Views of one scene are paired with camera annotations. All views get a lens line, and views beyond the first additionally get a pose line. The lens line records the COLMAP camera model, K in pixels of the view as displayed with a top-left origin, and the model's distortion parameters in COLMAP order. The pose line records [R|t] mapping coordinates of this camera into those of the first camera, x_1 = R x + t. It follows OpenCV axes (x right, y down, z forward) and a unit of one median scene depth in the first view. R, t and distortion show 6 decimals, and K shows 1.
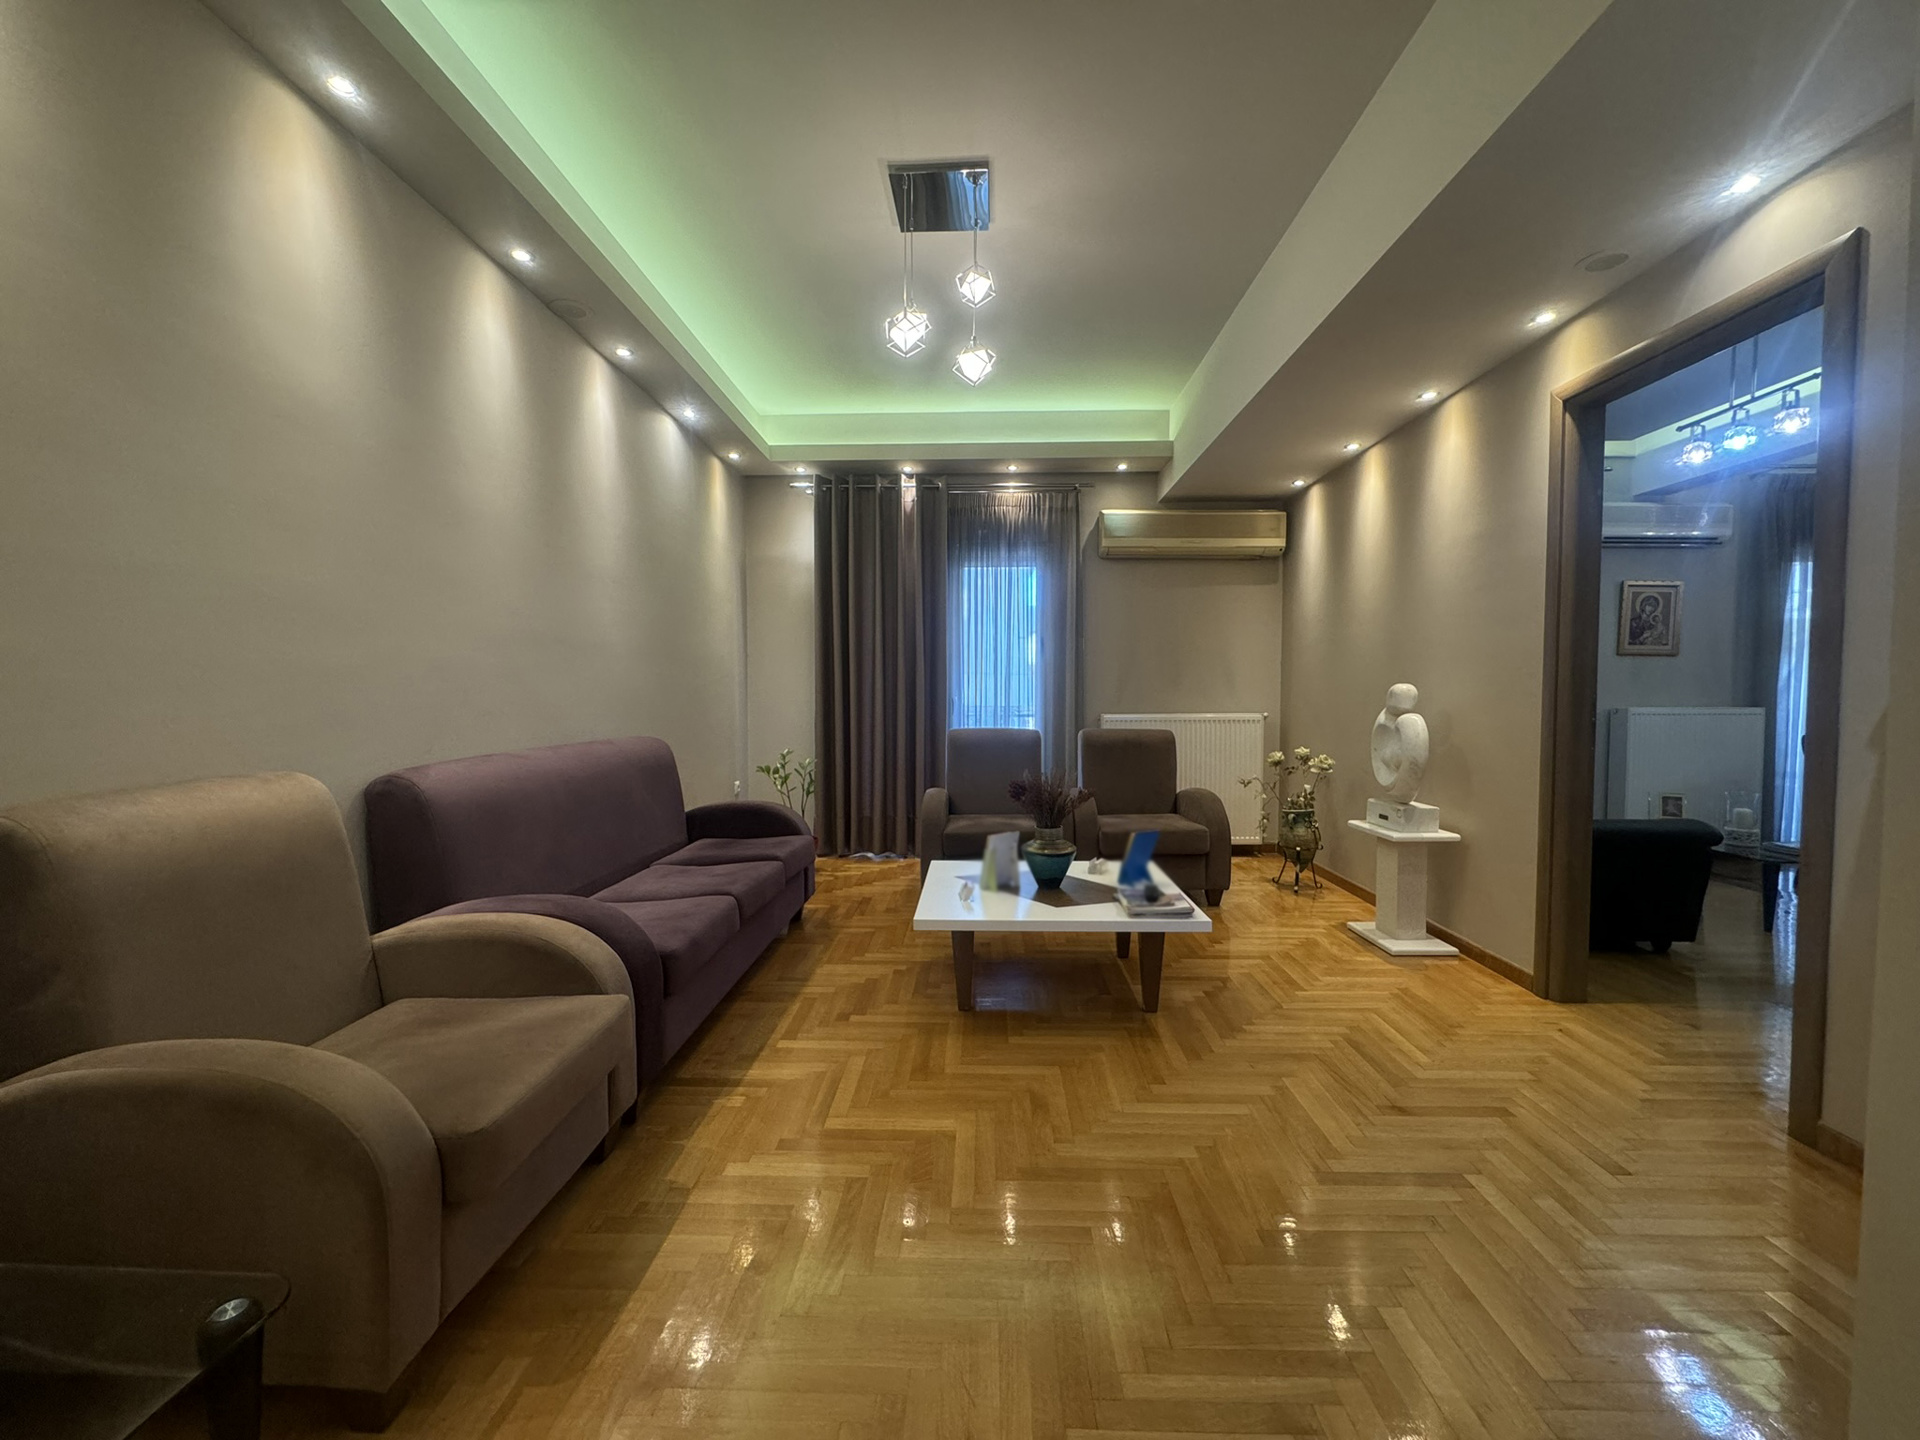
lens RADIAL K [[765.6, 0, 959.0], [0, 765.6, 722.2], [0, 0, 1]] dist [-0.001429, 0.000154]
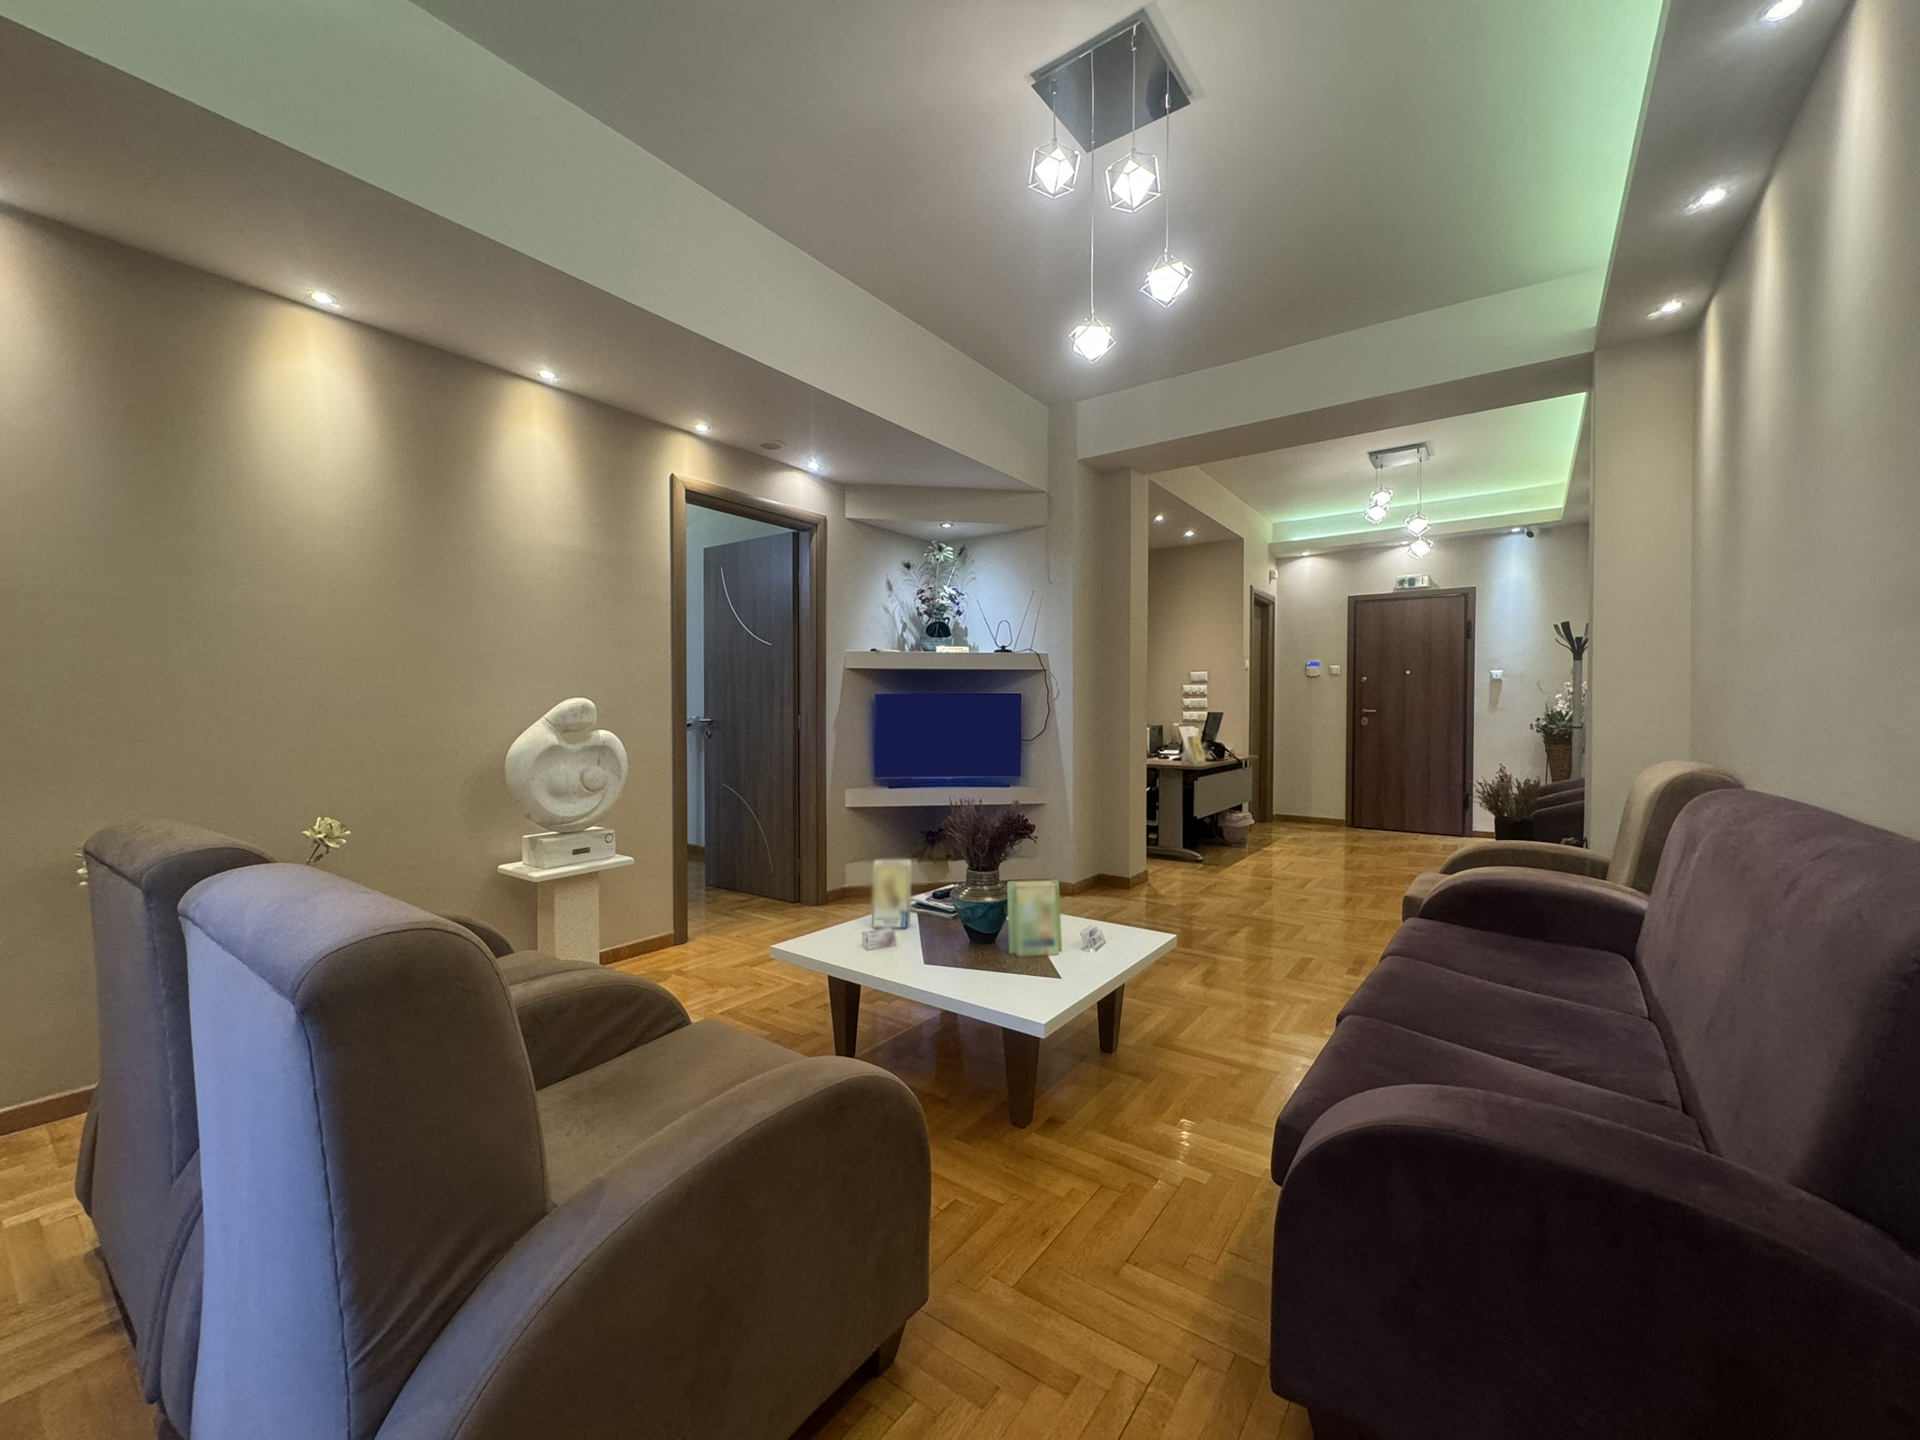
lens RADIAL K [[765.6, 0, 959.0], [0, 765.6, 722.2], [0, 0, 1]] dist [-0.001429, 0.000154]
pose [[-0.825729, -0.008859, 0.563997, -0.219381], [0.020512, 0.998744, 0.045719, -0.040503], [-0.563694, 0.049320, -0.824510, 1.129217]]
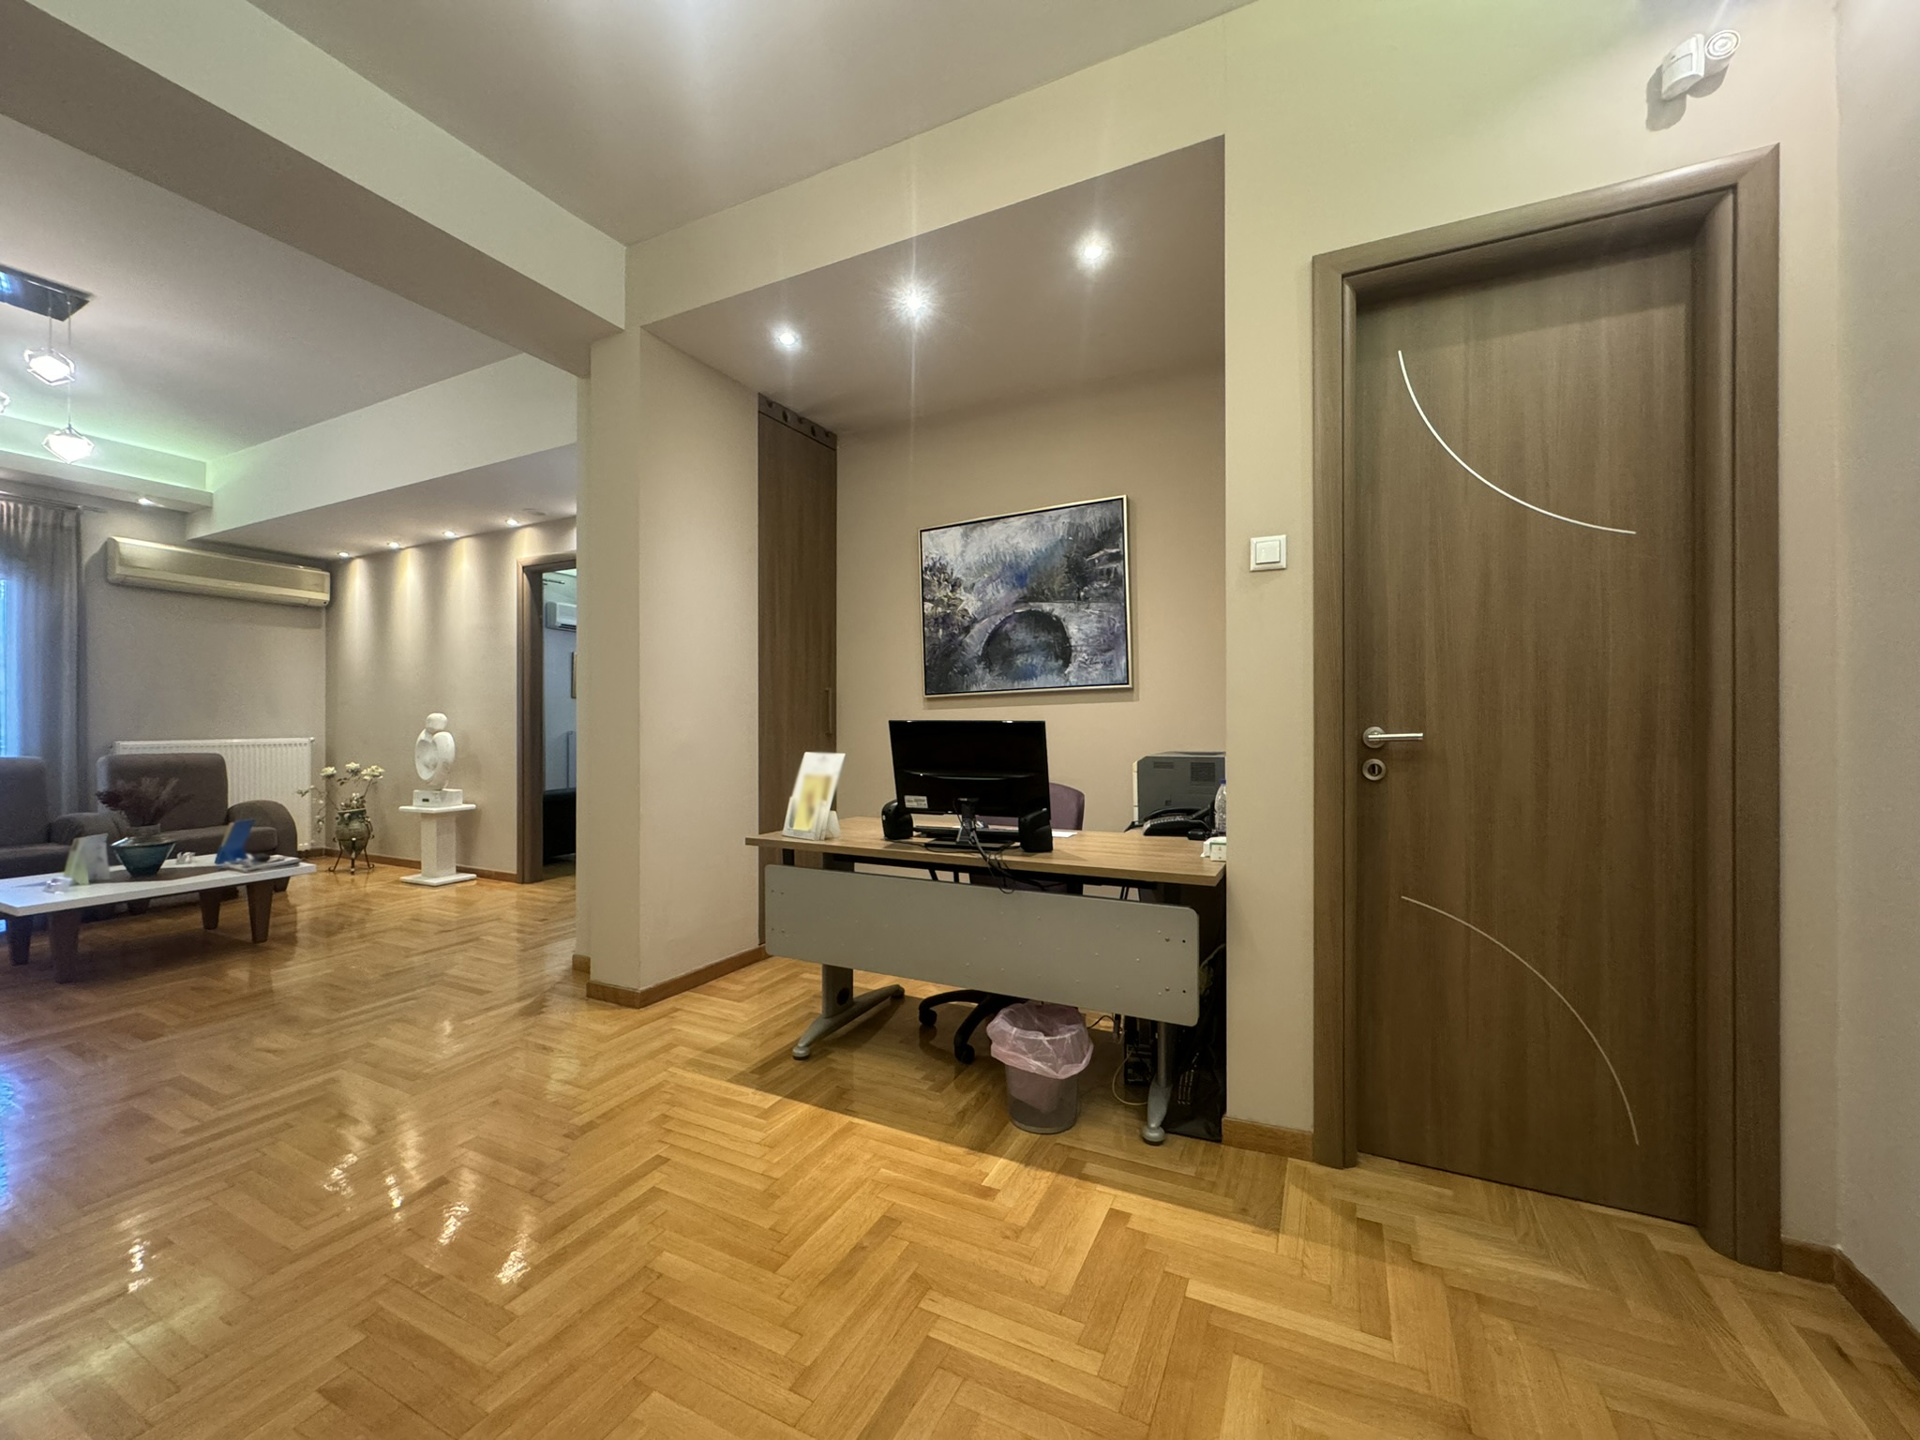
lens RADIAL K [[765.6, 0, 959.0], [0, 765.6, 722.2], [0, 0, 1]] dist [-0.001429, 0.000154]
pose [[0.417109, 0.001487, 0.908855, -0.299973], [0.036468, 0.999166, -0.018371, 0.026566], [-0.908125, 0.040807, 0.416706, -0.469974]]
